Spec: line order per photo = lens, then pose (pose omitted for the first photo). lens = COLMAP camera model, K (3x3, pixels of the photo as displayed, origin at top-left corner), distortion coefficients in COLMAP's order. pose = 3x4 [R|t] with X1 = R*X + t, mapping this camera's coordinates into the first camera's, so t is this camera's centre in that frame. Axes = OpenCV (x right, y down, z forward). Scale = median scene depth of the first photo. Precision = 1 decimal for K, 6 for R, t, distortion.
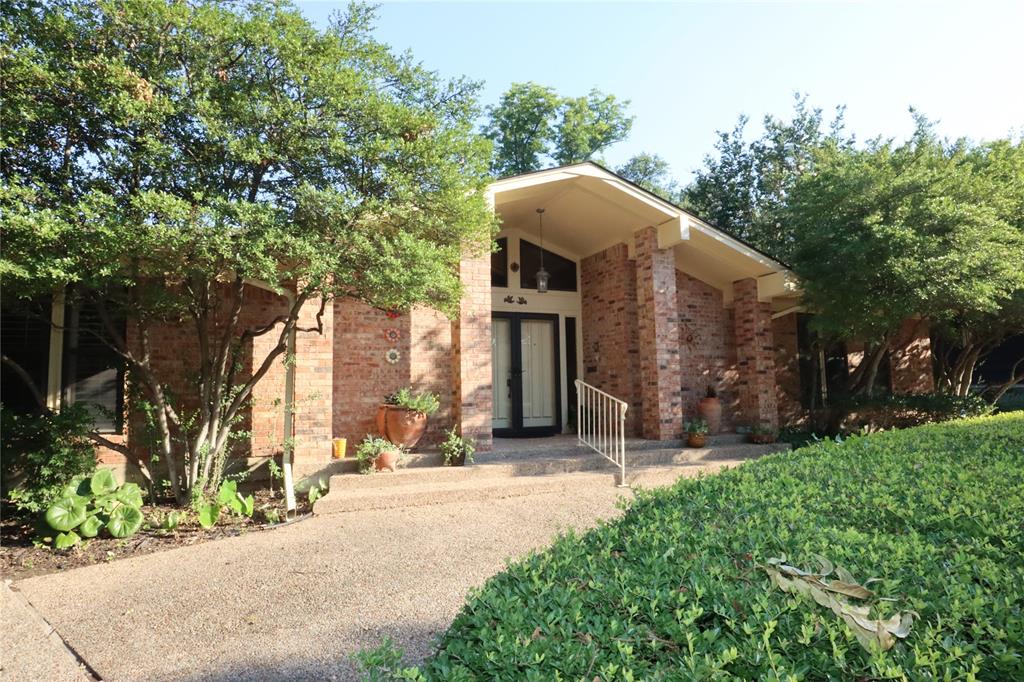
lens RADIAL K [[586.9, 0, 514.5], [0, 586.9, 335.3], [0, 0, 1]] dist [-0.044086, 0.028851]
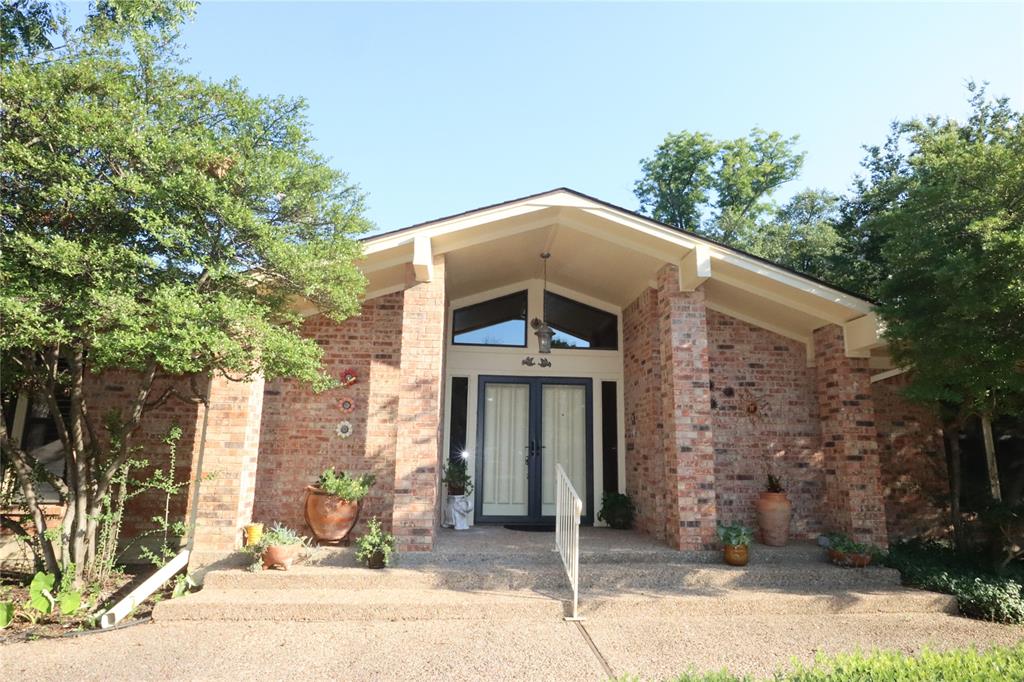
lens RADIAL K [[586.9, 0, 514.5], [0, 586.9, 335.3], [0, 0, 1]] dist [-0.044086, 0.028851]
pose [[0.946210, -0.034837, -0.321673, 0.278066], [0.001061, 0.994515, -0.104584, -0.010919], [0.323552, 0.098617, 0.941057, 0.209794]]
